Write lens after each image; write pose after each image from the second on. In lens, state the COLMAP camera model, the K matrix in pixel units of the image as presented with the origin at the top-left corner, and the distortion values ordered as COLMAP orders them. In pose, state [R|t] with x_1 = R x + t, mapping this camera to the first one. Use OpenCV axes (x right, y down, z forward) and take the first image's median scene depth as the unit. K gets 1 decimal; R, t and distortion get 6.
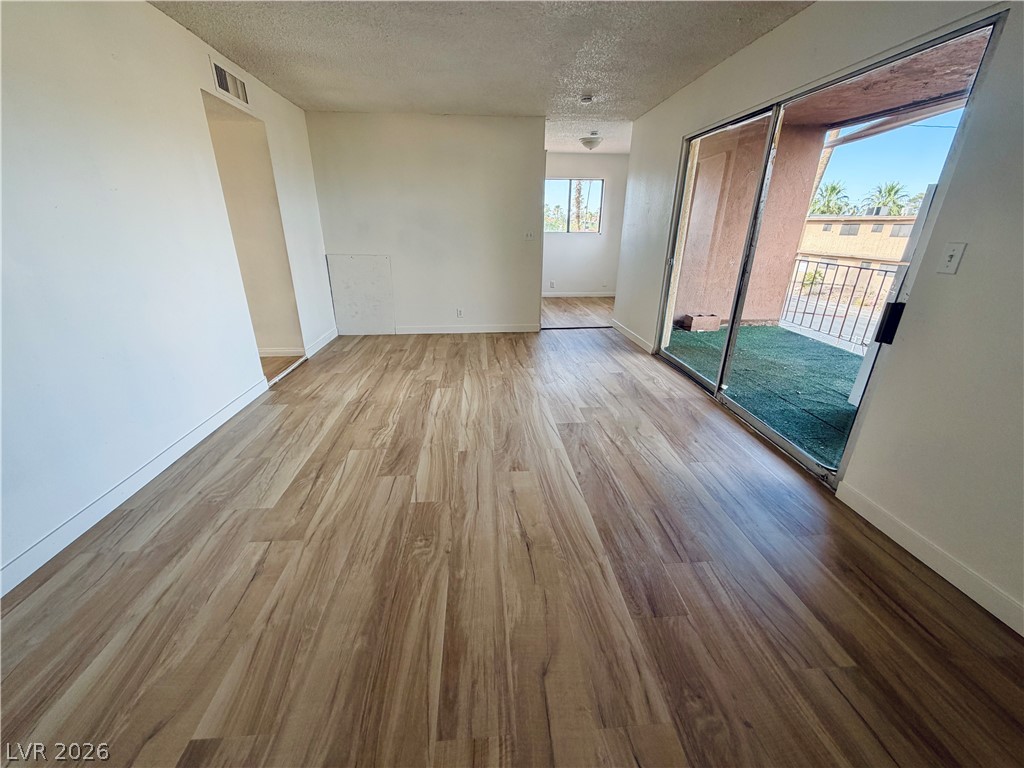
lens RADIAL K [[409.3, 0, 509.3], [0, 409.3, 382.9], [0, 0, 1]] dist [-0.000005, -0.000072]
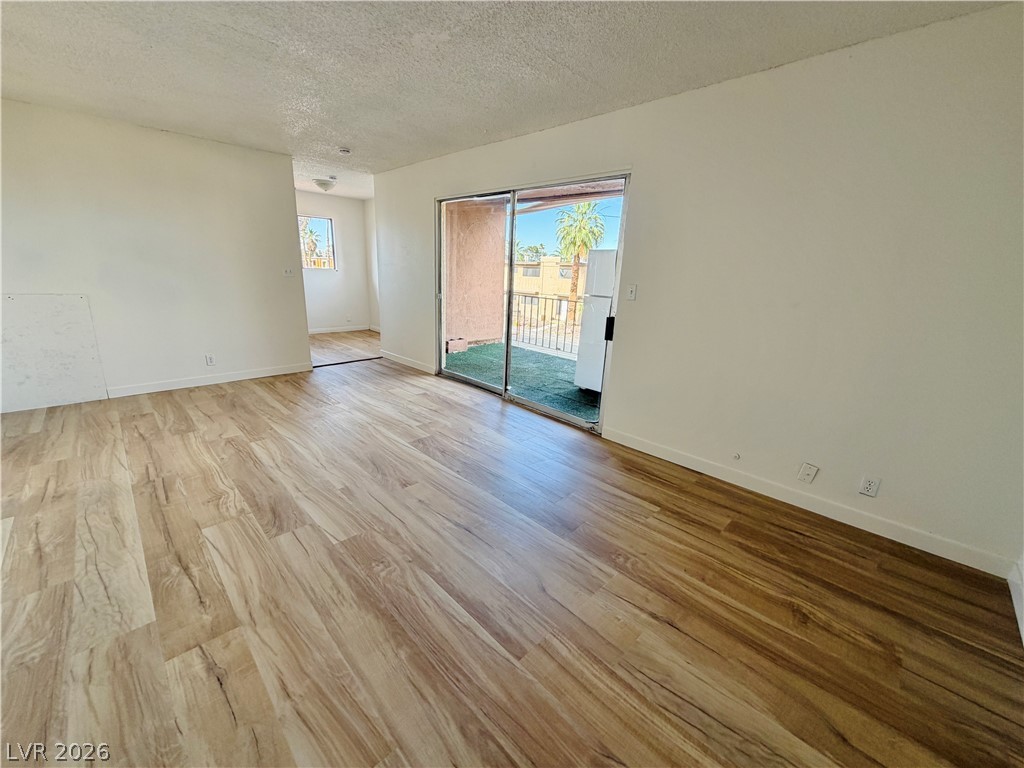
lens RADIAL K [[409.3, 0, 509.3], [0, 409.3, 382.9], [0, 0, 1]] dist [-0.000005, -0.000072]
pose [[0.762009, -0.149454, 0.630084, -0.323633], [0.198909, 0.979984, -0.008106, 0.005677], [-0.616261, 0.131506, 0.776484, -0.038367]]
